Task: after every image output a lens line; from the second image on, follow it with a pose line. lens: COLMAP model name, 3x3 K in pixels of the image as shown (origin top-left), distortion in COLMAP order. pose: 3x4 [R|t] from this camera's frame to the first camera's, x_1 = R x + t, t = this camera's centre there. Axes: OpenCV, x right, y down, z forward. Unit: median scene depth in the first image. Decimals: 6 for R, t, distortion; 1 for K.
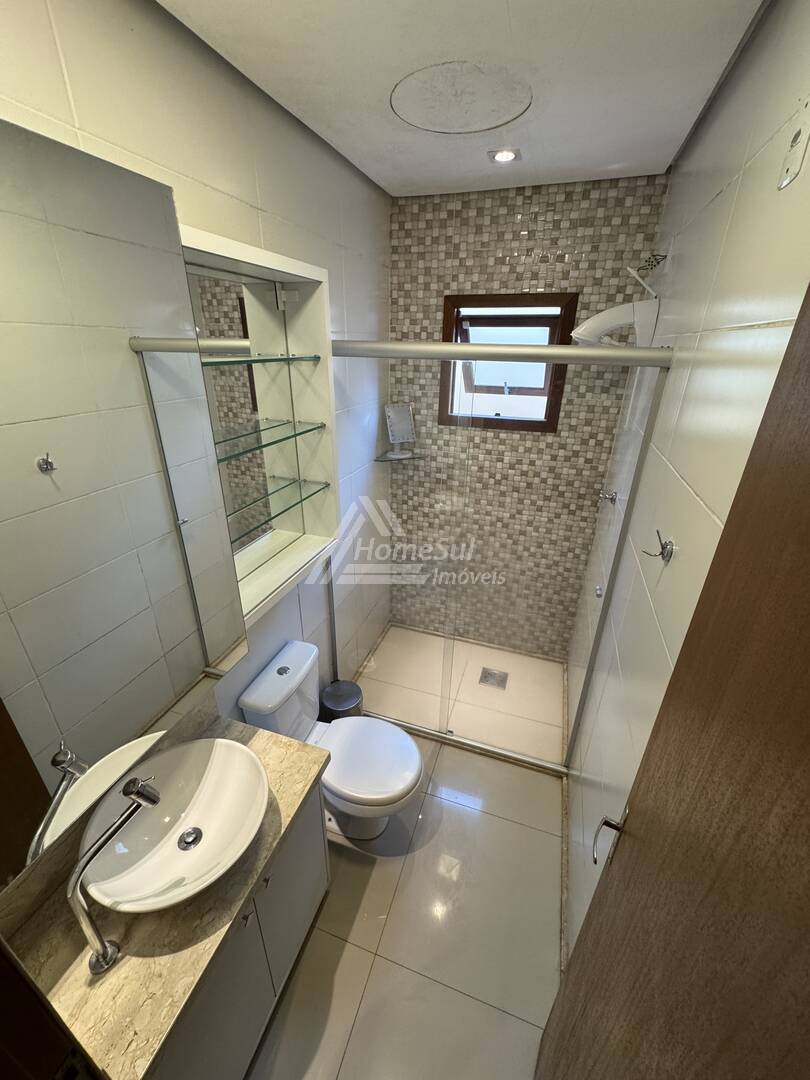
lens RADIAL K [[431.3, 0, 407.1], [0, 431.3, 540.1], [0, 0, 1]] dist [-0.004590, -0.000068]
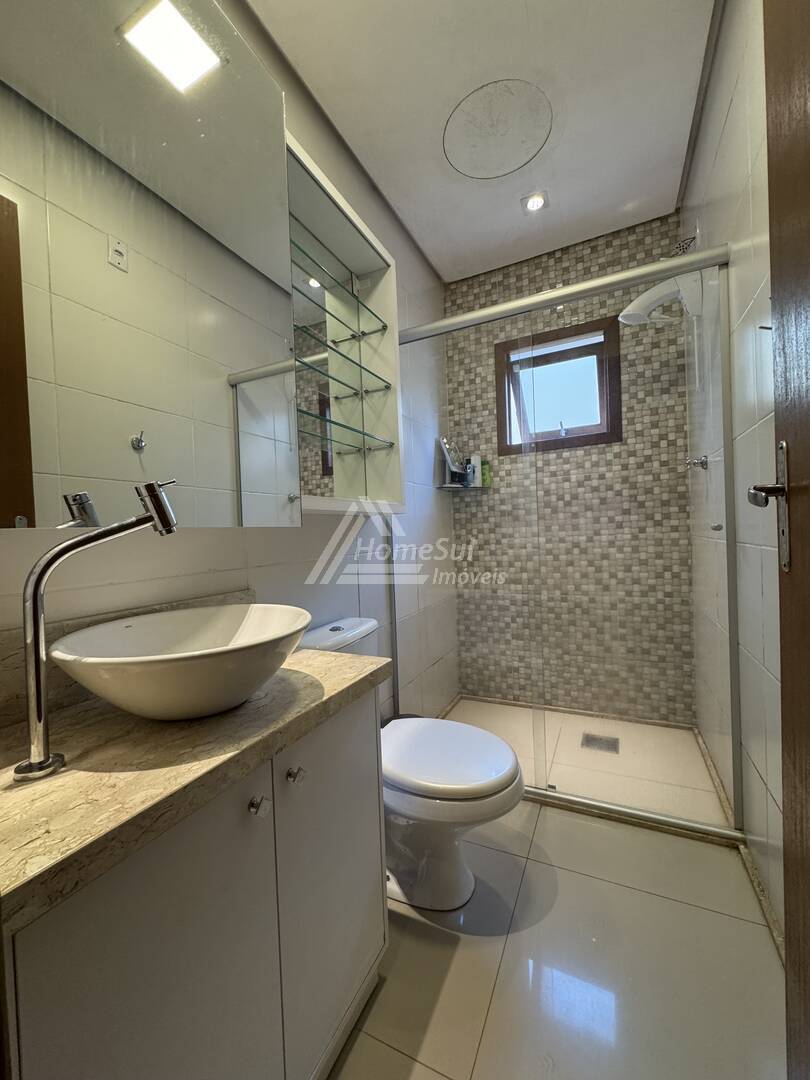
lens RADIAL K [[431.3, 0, 407.1], [0, 431.3, 540.1], [0, 0, 1]] dist [-0.004590, -0.000068]
pose [[0.990835, -0.055040, -0.123352, -0.026778], [0.001103, 0.916480, -0.400080, 0.325191], [0.135070, 0.396277, 0.908141, 0.129517]]
